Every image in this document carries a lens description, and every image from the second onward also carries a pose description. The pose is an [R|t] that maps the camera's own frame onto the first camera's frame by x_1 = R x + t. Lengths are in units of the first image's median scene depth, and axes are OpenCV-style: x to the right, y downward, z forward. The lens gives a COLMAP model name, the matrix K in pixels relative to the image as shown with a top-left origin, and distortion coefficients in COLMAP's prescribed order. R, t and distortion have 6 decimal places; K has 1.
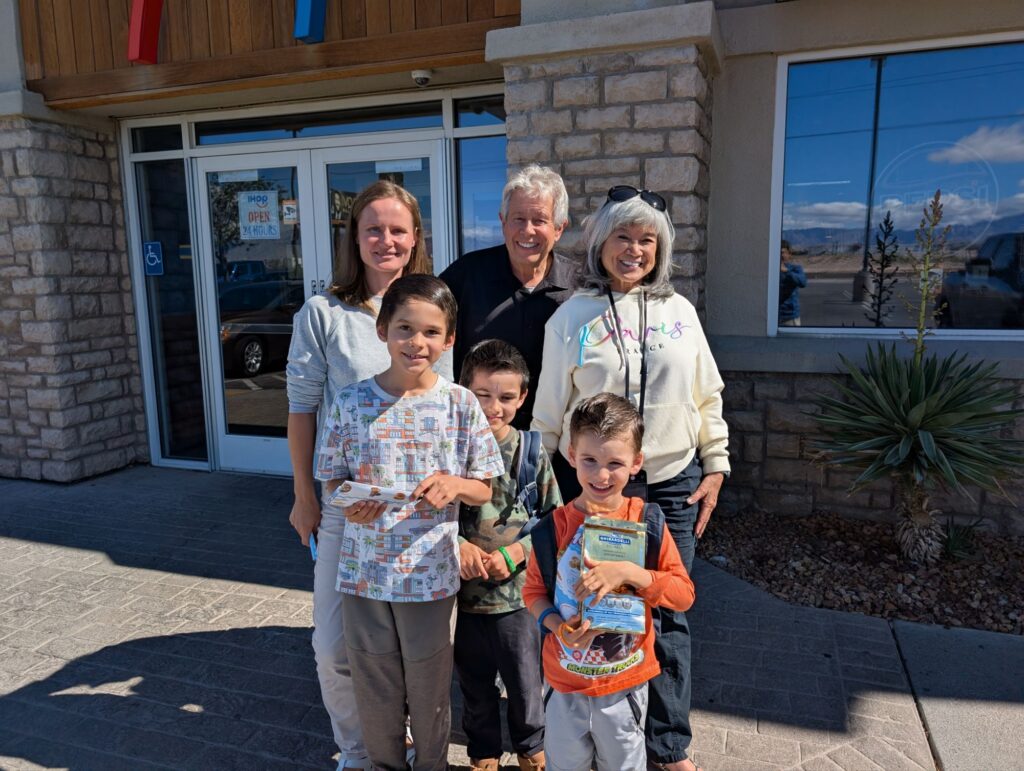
lens RADIAL K [[743.0, 0, 515.2], [0, 743.0, 381.3], [0, 0, 1]] dist [0.010593, -0.002636]
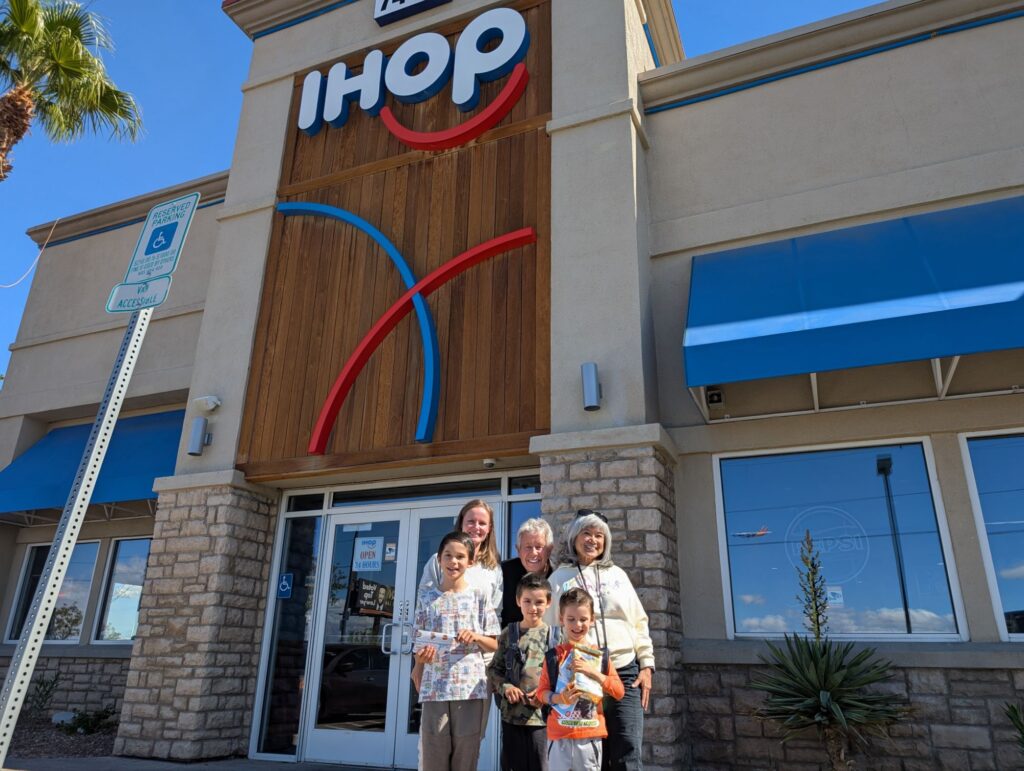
lens RADIAL K [[743.0, 0, 516.2], [0, 743.0, 392.3], [0, 0, 1]] dist [0.010593, -0.002636]
pose [[0.997864, 0.007807, -0.064852, 0.033506], [-0.038401, 0.873252, -0.485753, 0.230460], [0.052840, 0.487206, 0.871687, -0.460846]]
